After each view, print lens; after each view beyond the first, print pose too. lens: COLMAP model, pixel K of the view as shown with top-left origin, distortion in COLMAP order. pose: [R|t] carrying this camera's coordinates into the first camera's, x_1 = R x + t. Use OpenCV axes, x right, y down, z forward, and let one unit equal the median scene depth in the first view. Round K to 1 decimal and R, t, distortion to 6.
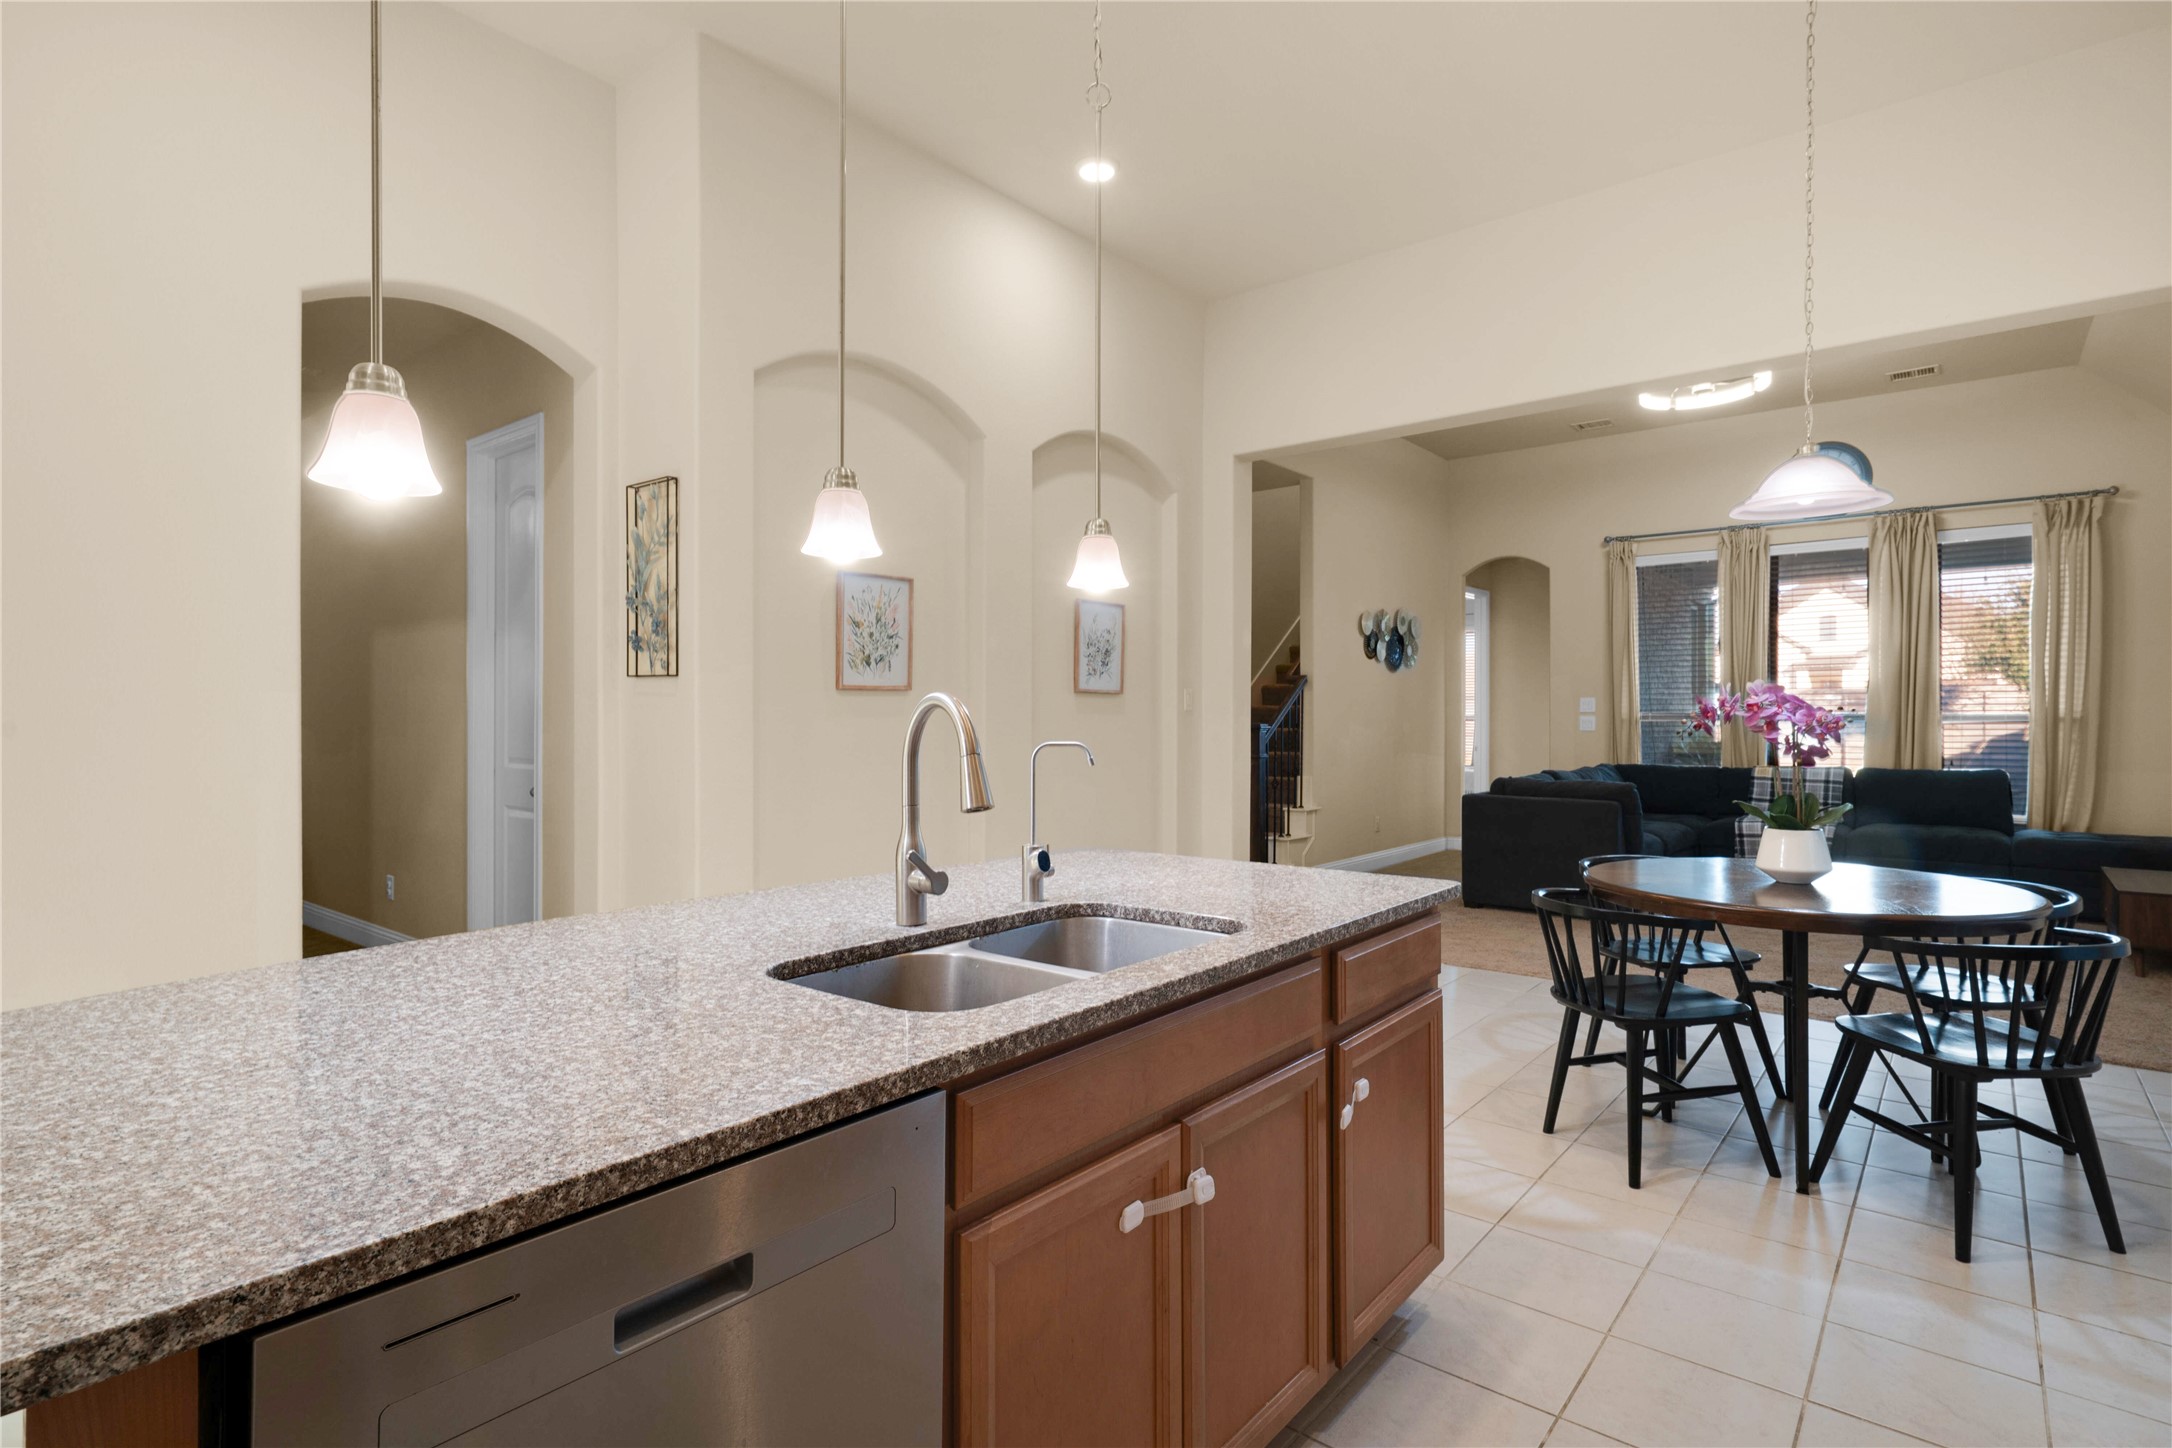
lens RADIAL K [[1083.0, 0, 1086.0], [0, 1083.0, 724.0], [0, 0, 1]] dist [0.001178, 0.000389]
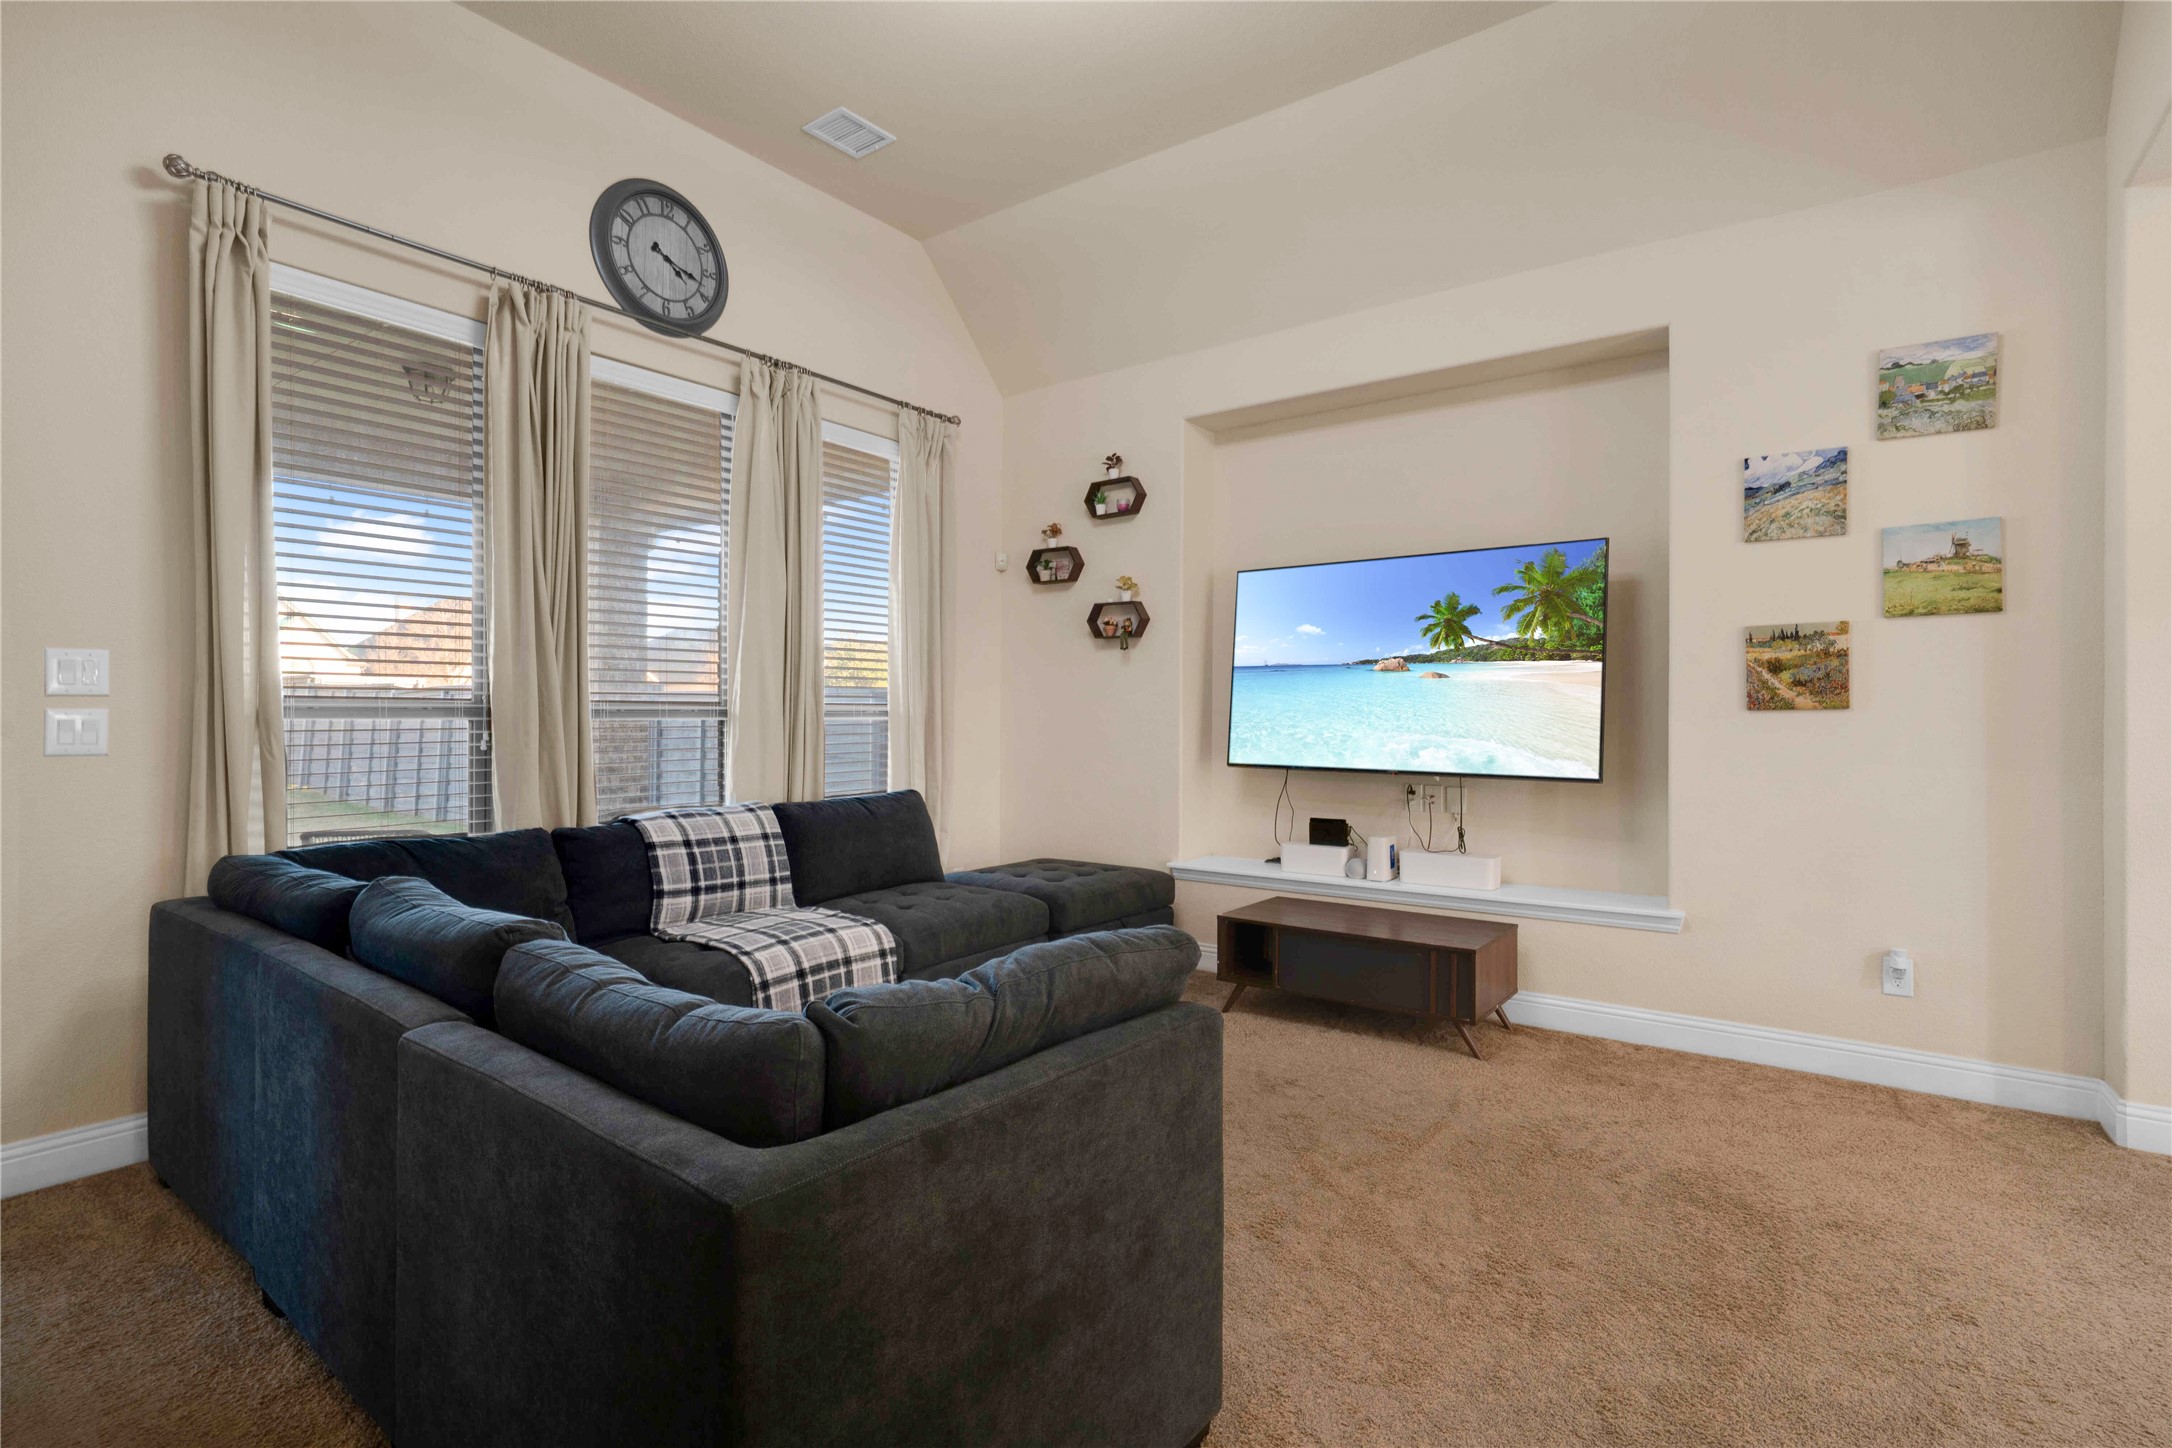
lens RADIAL K [[1055.7, 0, 1086.0], [0, 1055.7, 724.0], [0, 0, 1]] dist [-0.000585, -0.000220]
pose [[-0.051010, -0.011331, 0.998634, 0.169272], [0.007188, 0.999906, 0.011713, -0.005194], [-0.998672, 0.007776, -0.050924, 0.852191]]
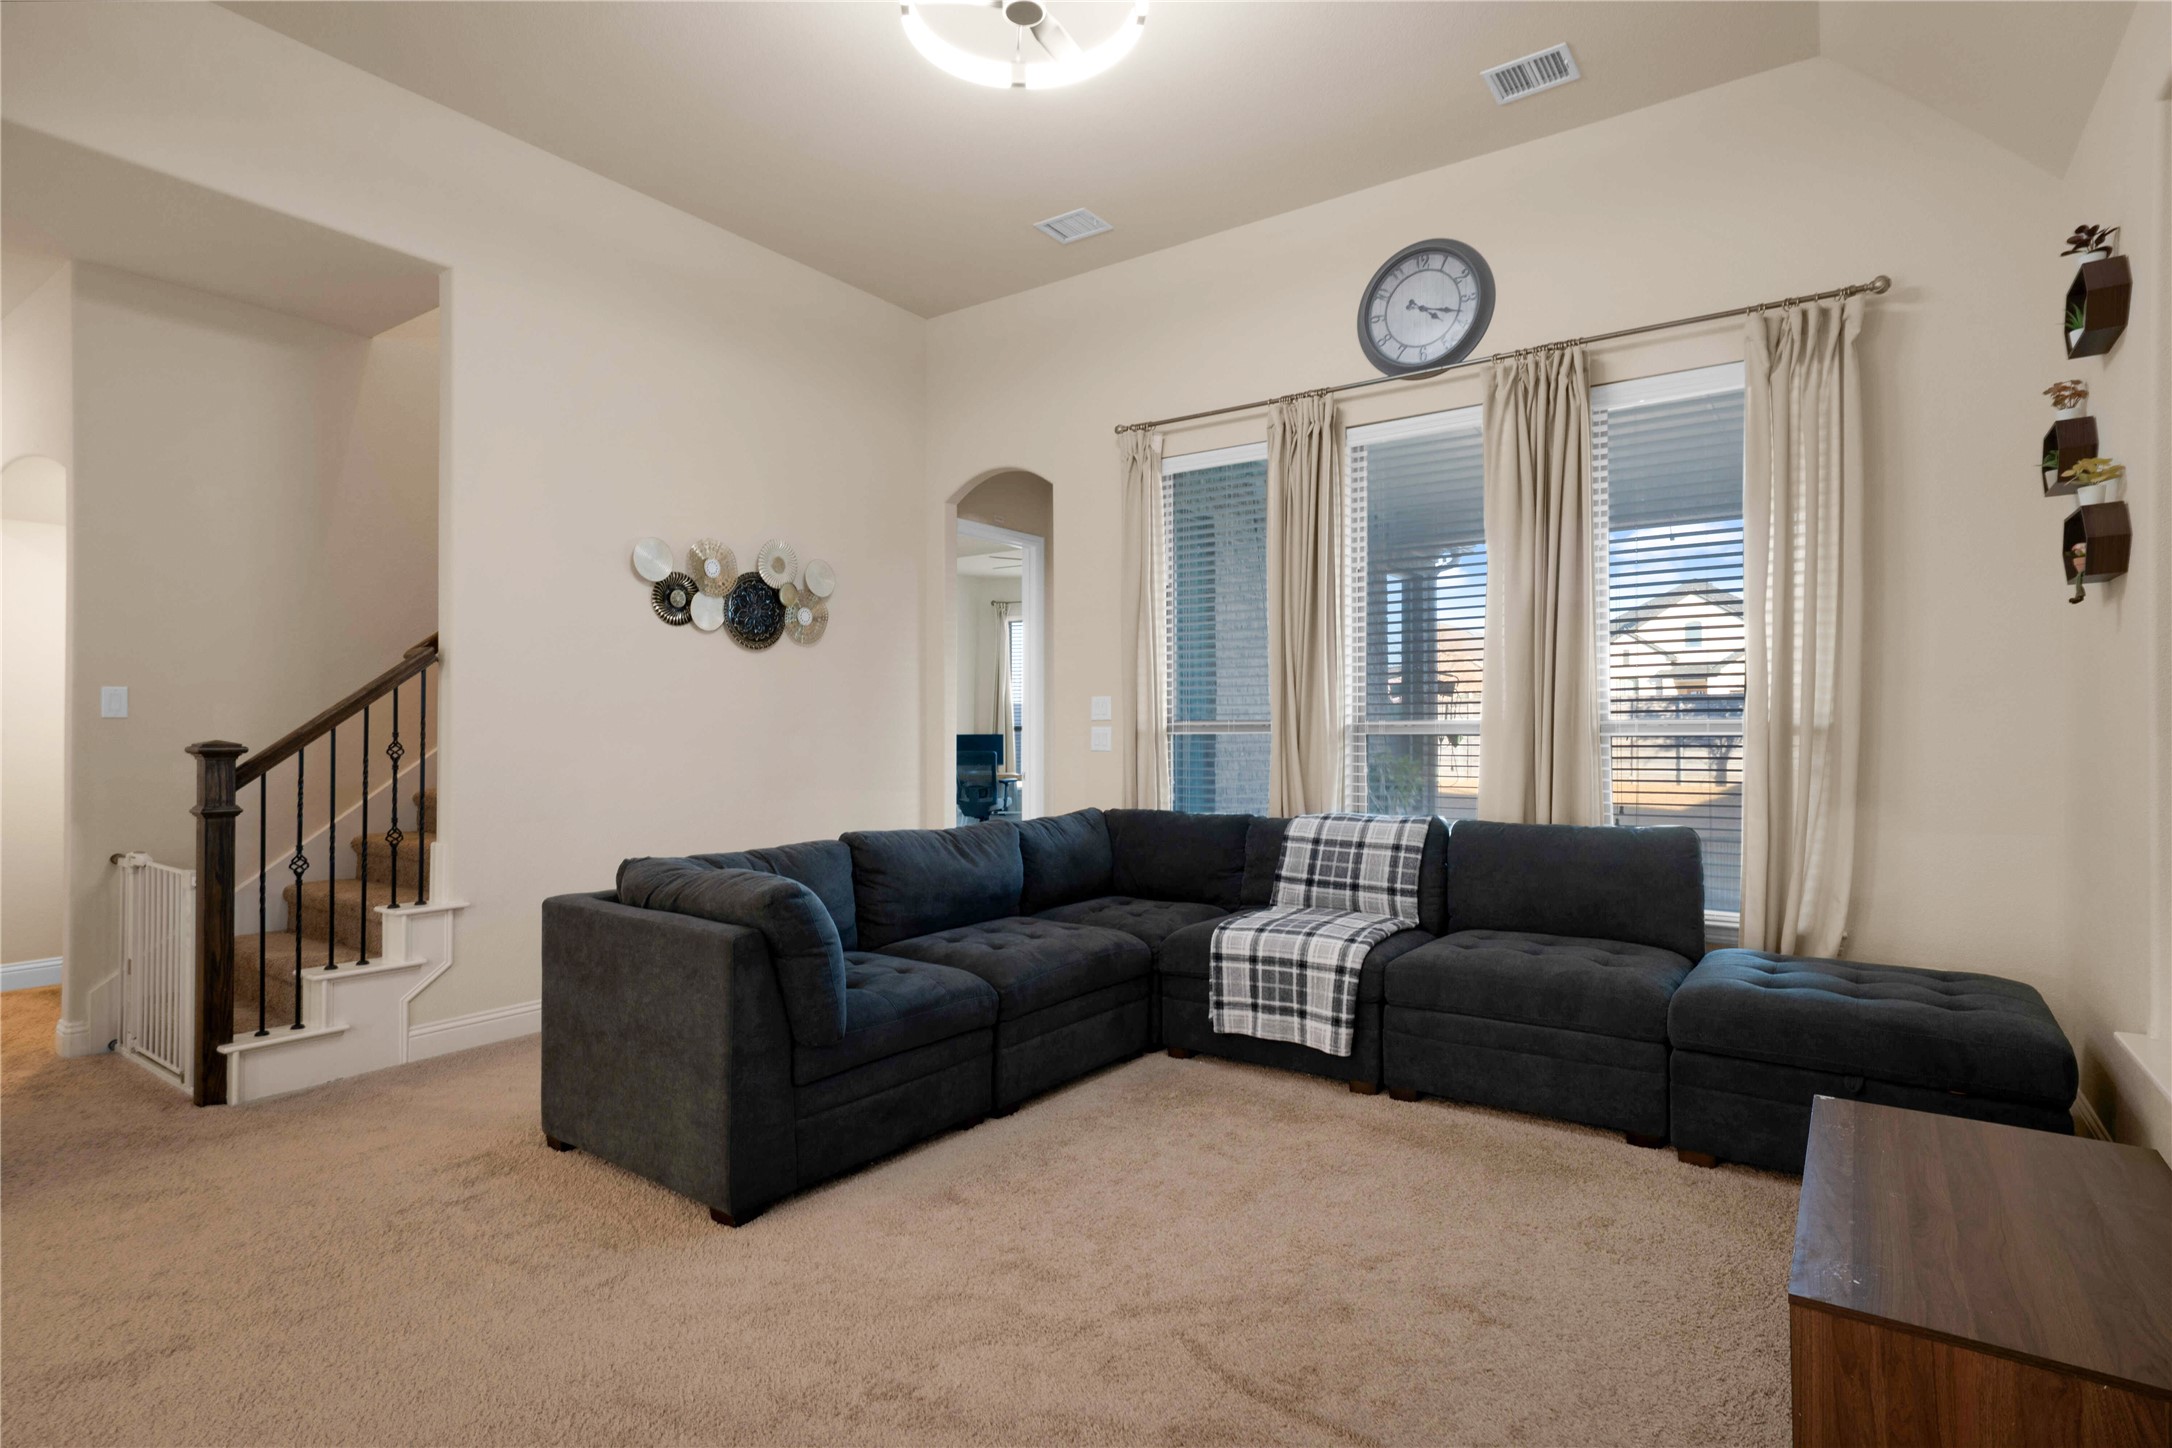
lens RADIAL K [[1078.9, 0, 1086.0], [0, 1078.9, 724.0], [0, 0, 1]] dist [-0.003728, -0.000065]
pose [[0.996988, -0.000906, 0.077553, 0.479291], [0.002120, 0.999876, -0.015579, 0.000511], [-0.077529, 0.015696, 0.996867, 0.471849]]
